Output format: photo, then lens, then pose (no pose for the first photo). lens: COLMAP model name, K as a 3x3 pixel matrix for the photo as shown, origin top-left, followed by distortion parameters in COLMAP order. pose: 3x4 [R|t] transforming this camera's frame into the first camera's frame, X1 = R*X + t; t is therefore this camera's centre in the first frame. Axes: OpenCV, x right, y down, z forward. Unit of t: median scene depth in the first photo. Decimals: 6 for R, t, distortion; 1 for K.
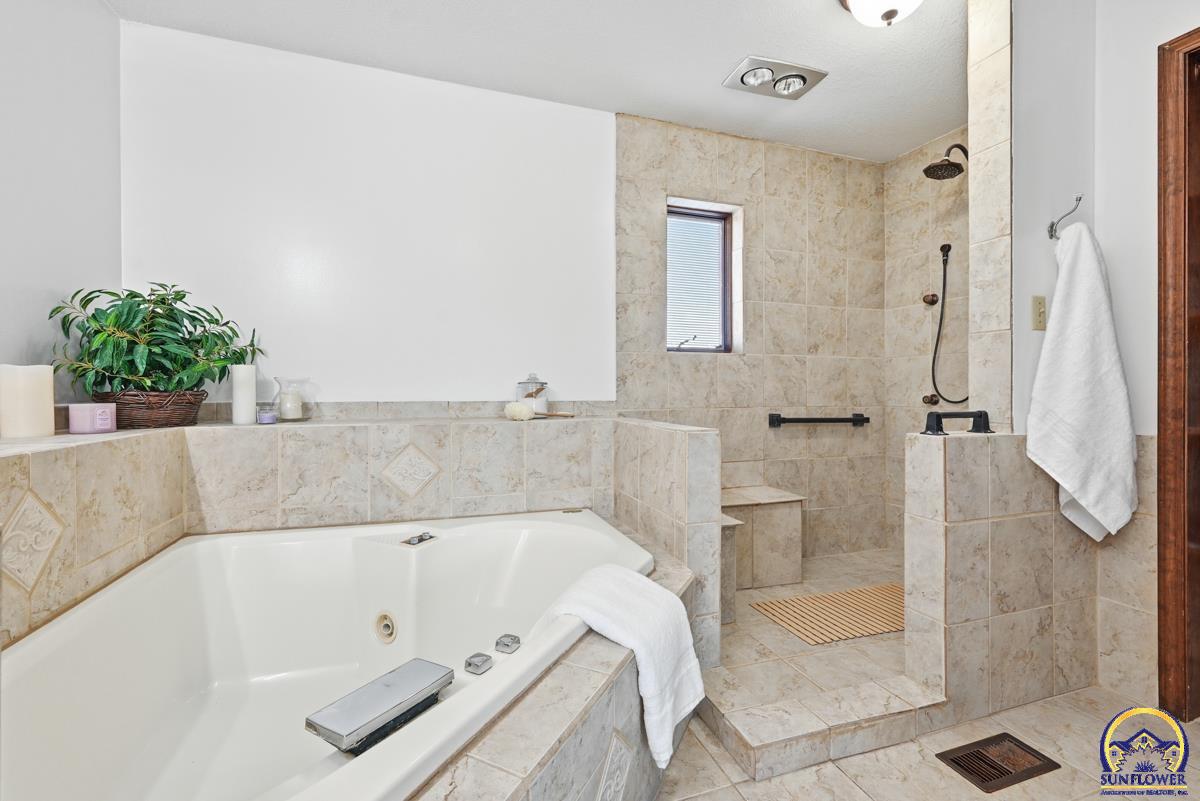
lens RADIAL K [[503.8, 0, 596.0], [0, 503.8, 395.3], [0, 0, 1]] dist [0.002482, -0.000022]
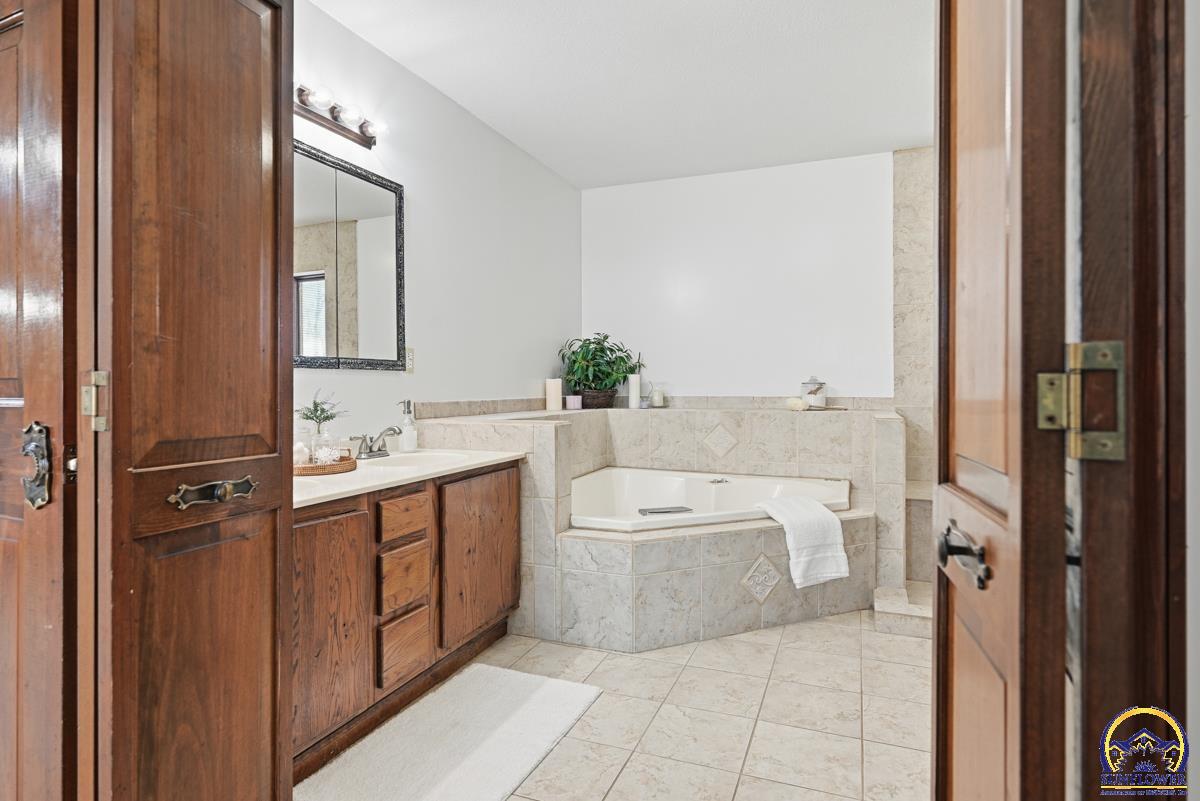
lens RADIAL K [[631.8, 0, 600.2], [0, 631.8, 393.5], [0, 0, 1]] dist [-0.000031, -0.000006]
pose [[0.763097, 0.006254, -0.646254, 0.614003], [-0.001263, 0.999966, 0.008186, -0.012328], [0.646283, -0.005430, 0.763078, -0.729744]]
